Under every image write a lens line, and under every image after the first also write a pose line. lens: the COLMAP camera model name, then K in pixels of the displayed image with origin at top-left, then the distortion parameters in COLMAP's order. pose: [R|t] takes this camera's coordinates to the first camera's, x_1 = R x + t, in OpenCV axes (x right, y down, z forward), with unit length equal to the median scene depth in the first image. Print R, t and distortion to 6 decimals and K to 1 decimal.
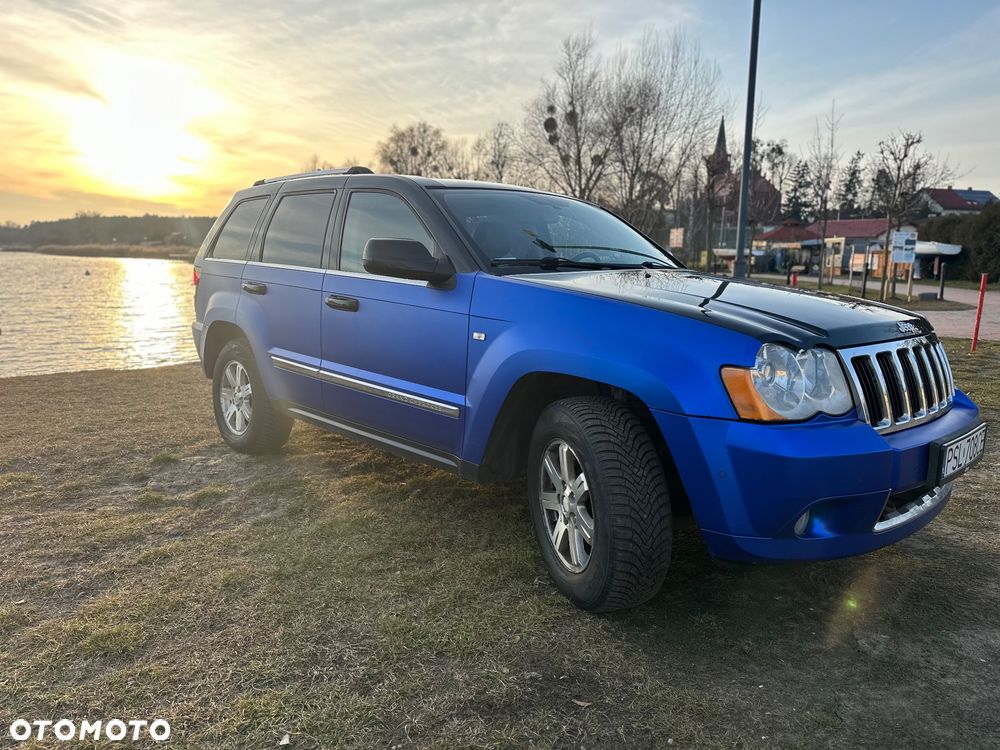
lens RADIAL K [[705.7, 0, 505.5], [0, 705.7, 369.7], [0, 0, 1]] dist [0.037162, -0.044922]
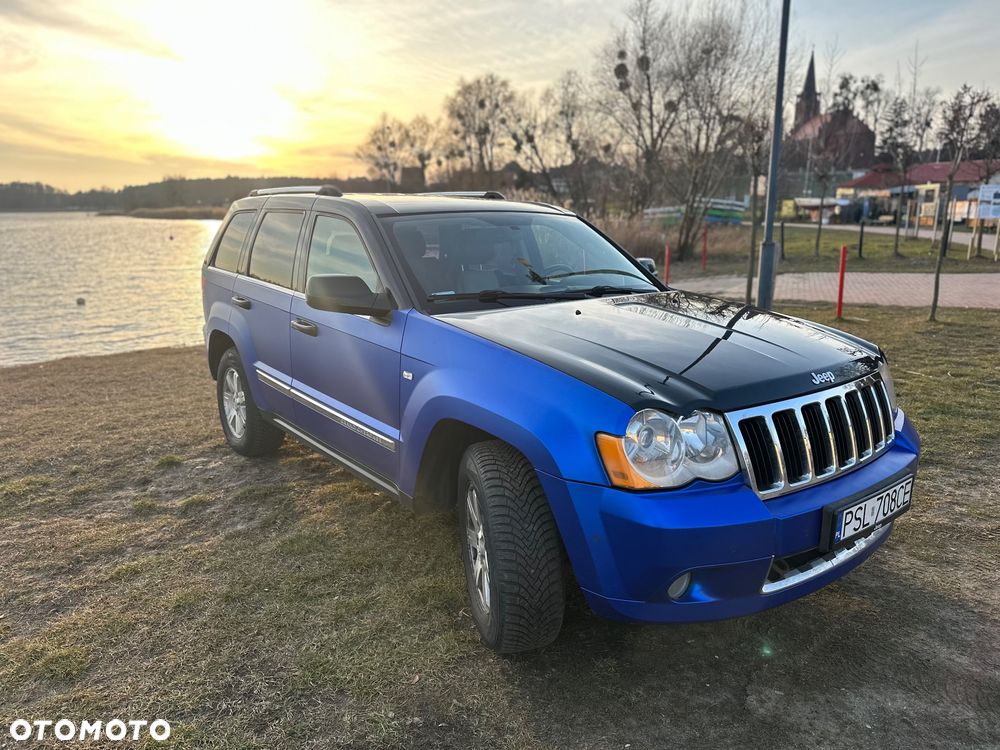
lens RADIAL K [[705.7, 0, 502.4], [0, 705.7, 375.1], [0, 0, 1]] dist [0.037162, -0.044922]
pose [[0.994156, 0.002907, -0.107912, 0.173453], [0.004868, 0.997413, 0.071717, -0.100215], [0.107841, -0.071823, 0.991570, -0.003882]]
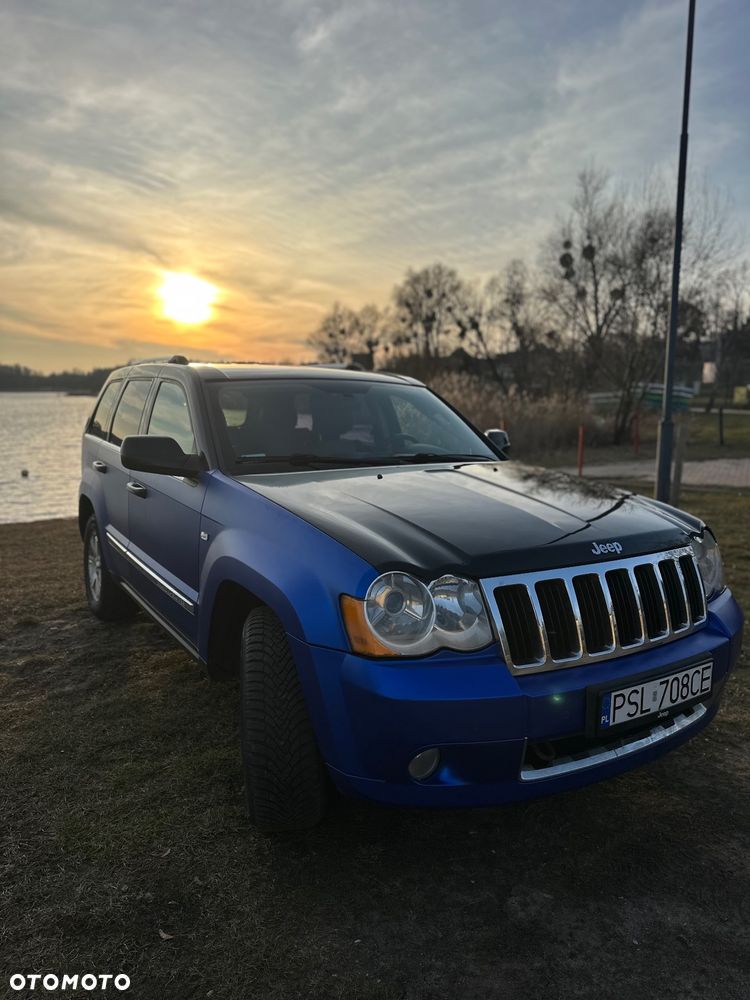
lens RADIAL K [[705.7, 0, 381.1], [0, 705.7, 497.3], [0, 0, 1]] dist [0.037162, -0.044922]
pose [[0.978981, 0.017260, -0.203221, 0.344238], [-0.020246, 0.999715, -0.012626, -0.079934], [0.202945, 0.016475, 0.979051, 0.042516]]
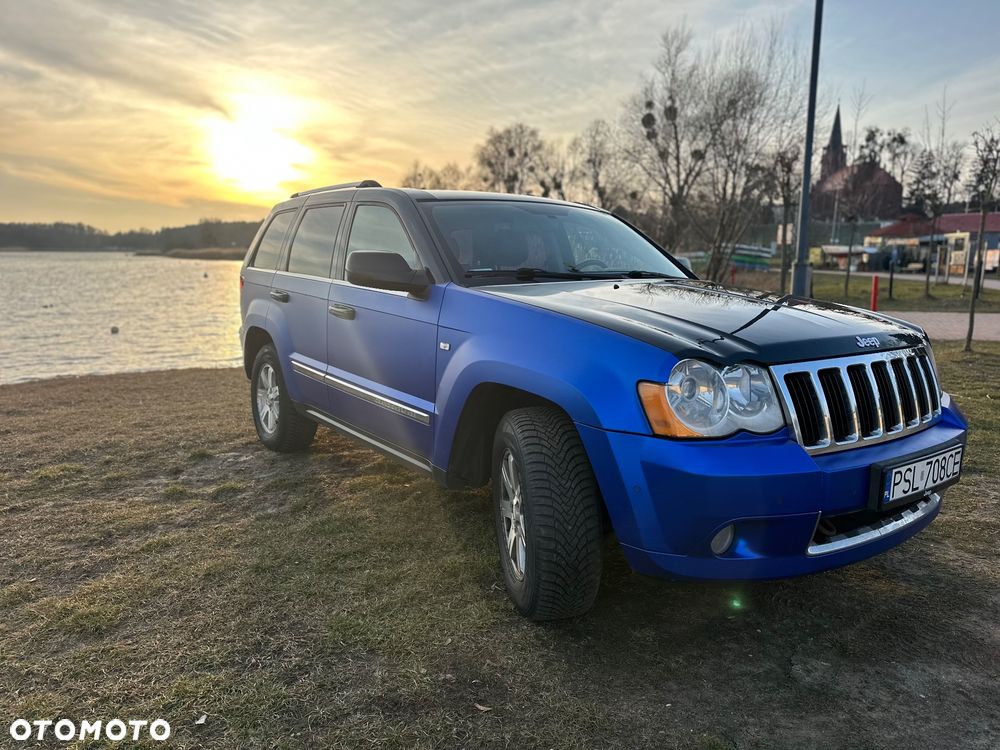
lens RADIAL K [[705.7, 0, 505.8], [0, 705.7, 377.3], [0, 0, 1]] dist [0.037162, -0.044922]
pose [[0.990439, 0.013942, -0.137247, 0.158885], [-0.012528, 0.999859, 0.011160, -0.012366], [0.137383, -0.009334, 0.990474, -0.006746]]
